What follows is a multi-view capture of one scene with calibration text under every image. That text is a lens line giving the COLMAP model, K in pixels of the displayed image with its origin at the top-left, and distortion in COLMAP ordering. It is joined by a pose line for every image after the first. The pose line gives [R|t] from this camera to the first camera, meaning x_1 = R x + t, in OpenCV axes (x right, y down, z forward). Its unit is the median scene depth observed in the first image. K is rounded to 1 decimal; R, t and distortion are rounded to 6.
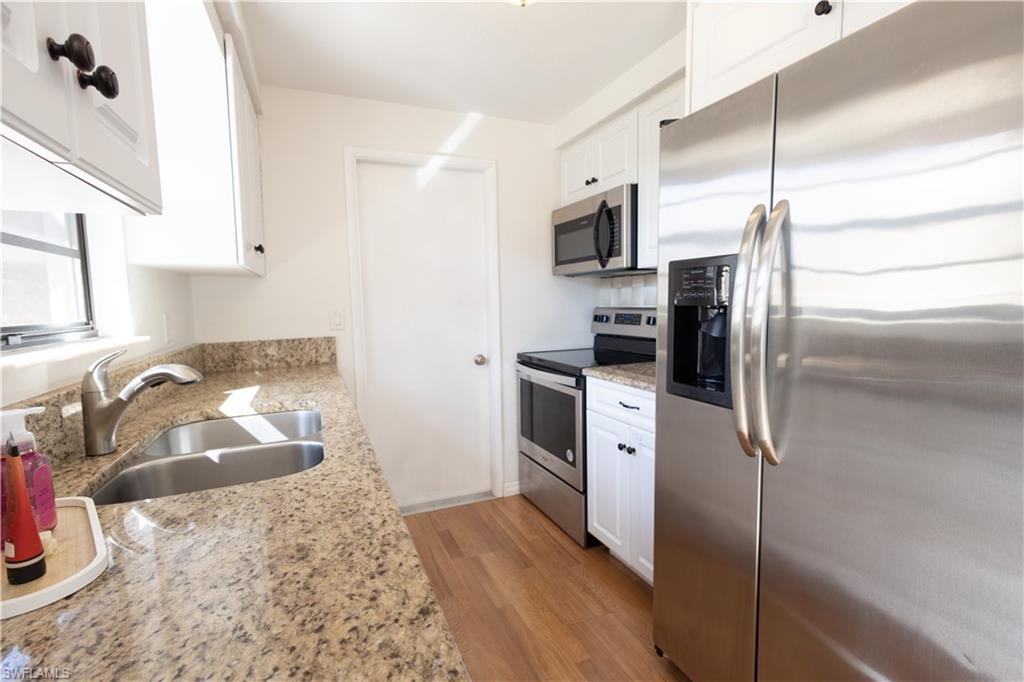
lens RADIAL K [[469.9, 0, 509.3], [0, 469.9, 340.1], [0, 0, 1]] dist [0.020880, -0.009103]
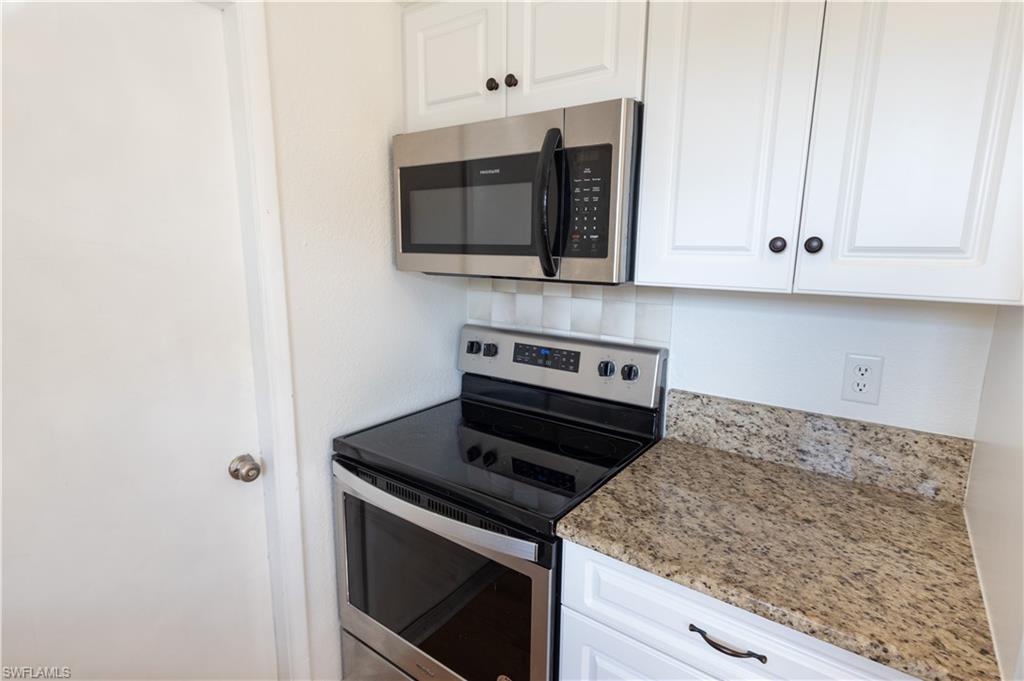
lens RADIAL K [[528.3, 0, 512.0], [0, 528.3, 340.5], [0, 0, 1]] dist [-0.000310, 0.000060]
pose [[0.865837, -0.055606, 0.497226, -0.089427], [0.014686, 0.996201, 0.085834, -0.119279], [-0.500110, -0.067016, 0.863365, 0.494558]]
